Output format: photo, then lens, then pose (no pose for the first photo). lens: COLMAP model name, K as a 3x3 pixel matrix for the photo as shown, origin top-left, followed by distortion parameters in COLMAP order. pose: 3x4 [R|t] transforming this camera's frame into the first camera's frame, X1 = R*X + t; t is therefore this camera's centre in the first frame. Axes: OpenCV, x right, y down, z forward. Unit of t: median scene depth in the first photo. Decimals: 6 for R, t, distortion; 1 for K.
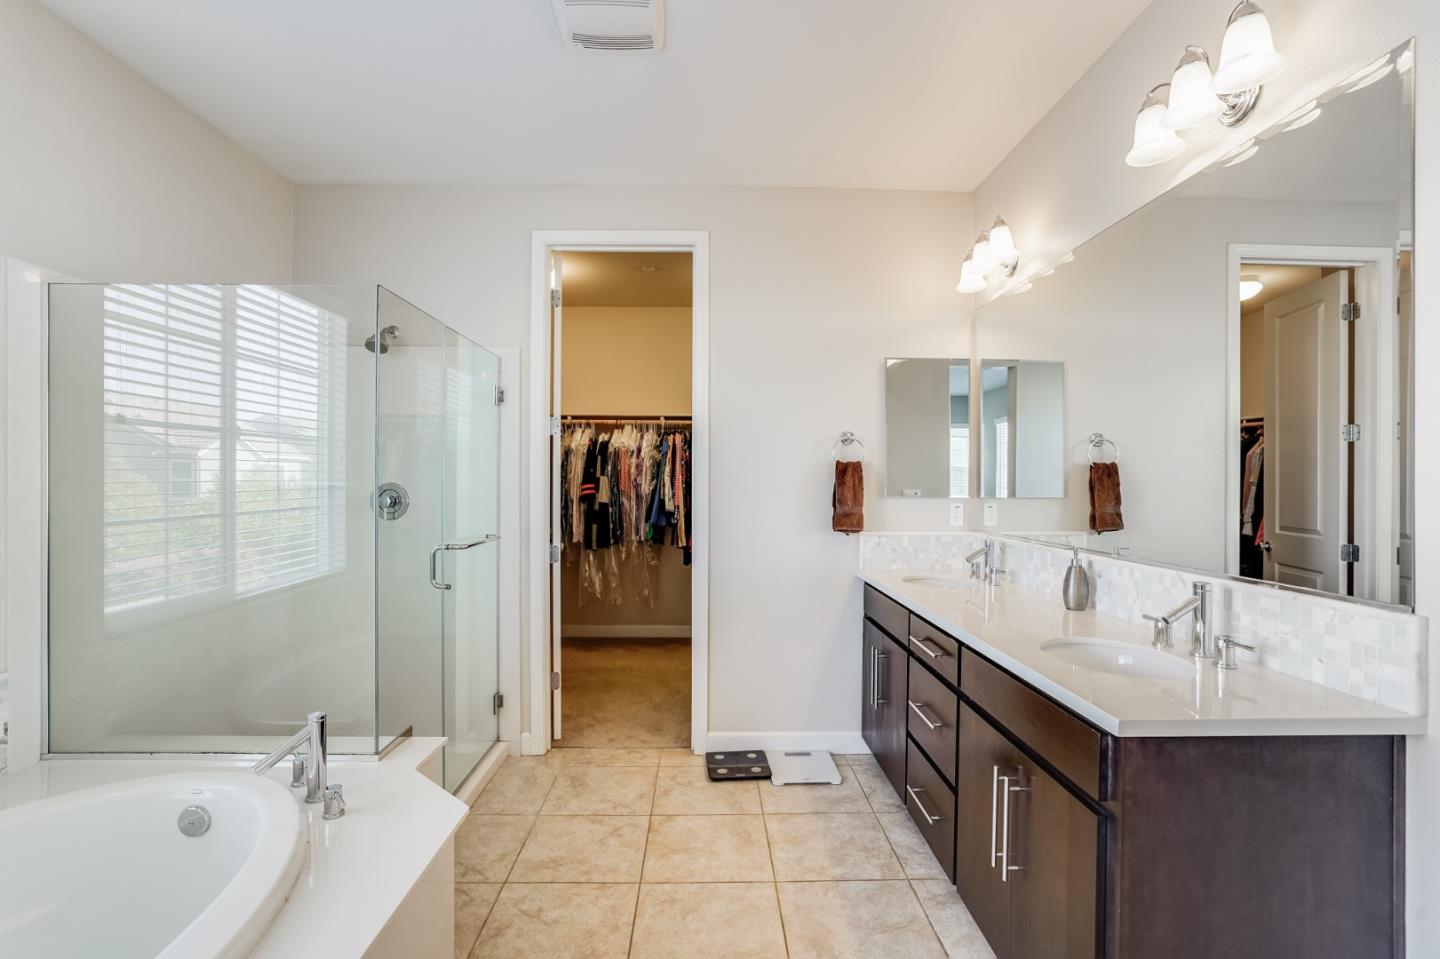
lens RADIAL K [[661.2, 0, 712.8], [0, 661.2, 477.0], [0, 0, 1]] dist [-0.017489, 0.008996]
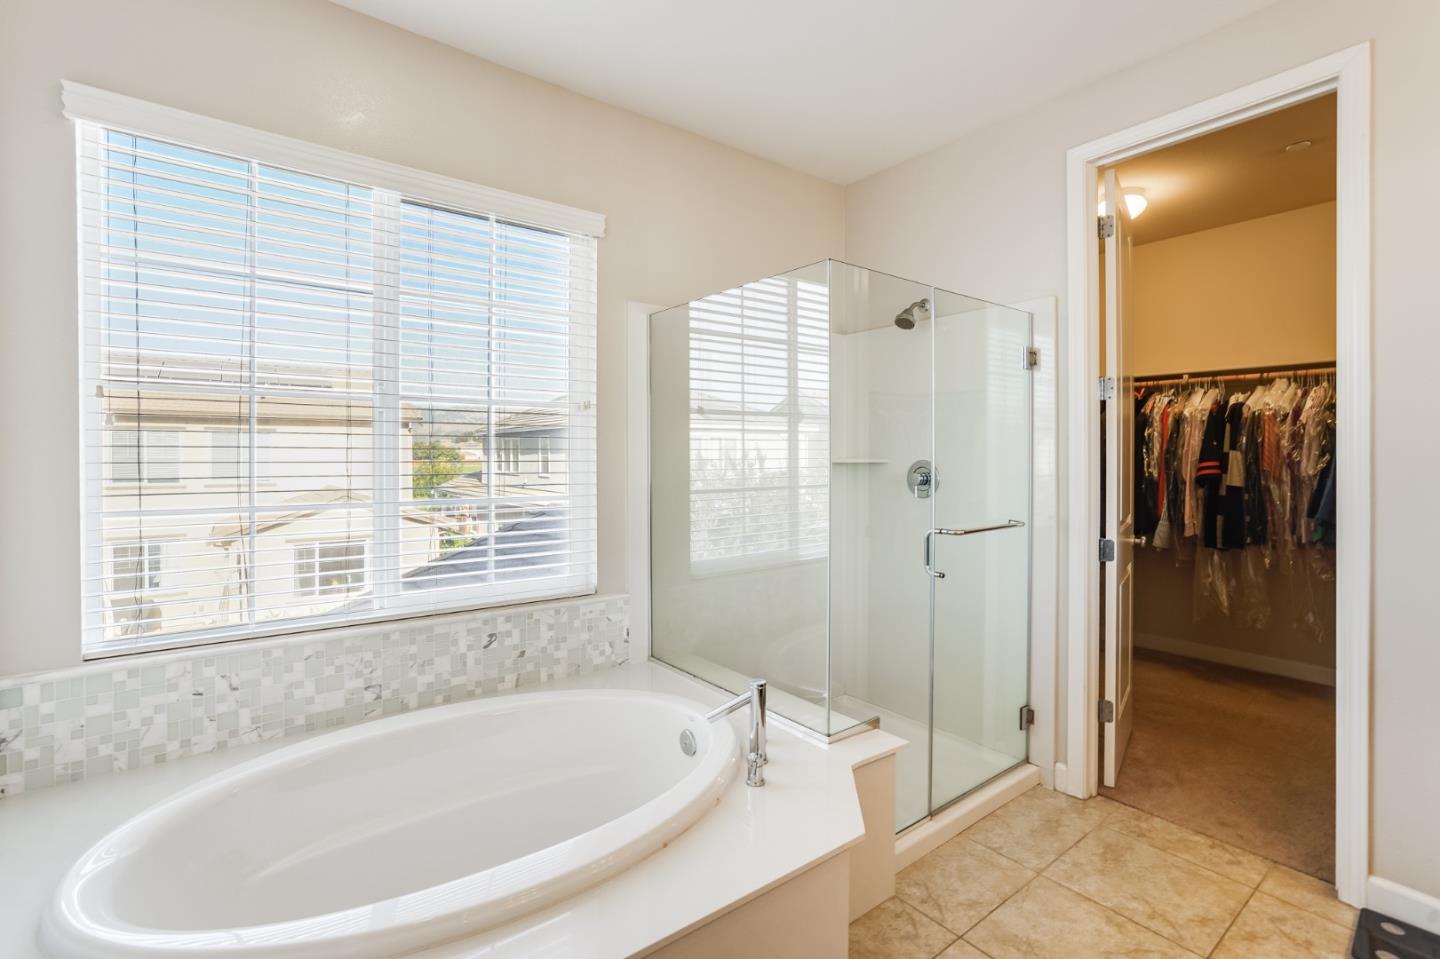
lens RADIAL K [[661.2, 0, 691.9], [0, 661.2, 457.7], [0, 0, 1]] dist [-0.017489, 0.008996]
pose [[0.609852, -0.000122, -0.792516, 0.086482], [0.006074, 0.999971, 0.004519, -0.001046], [0.792492, -0.007570, 0.609835, 0.137746]]
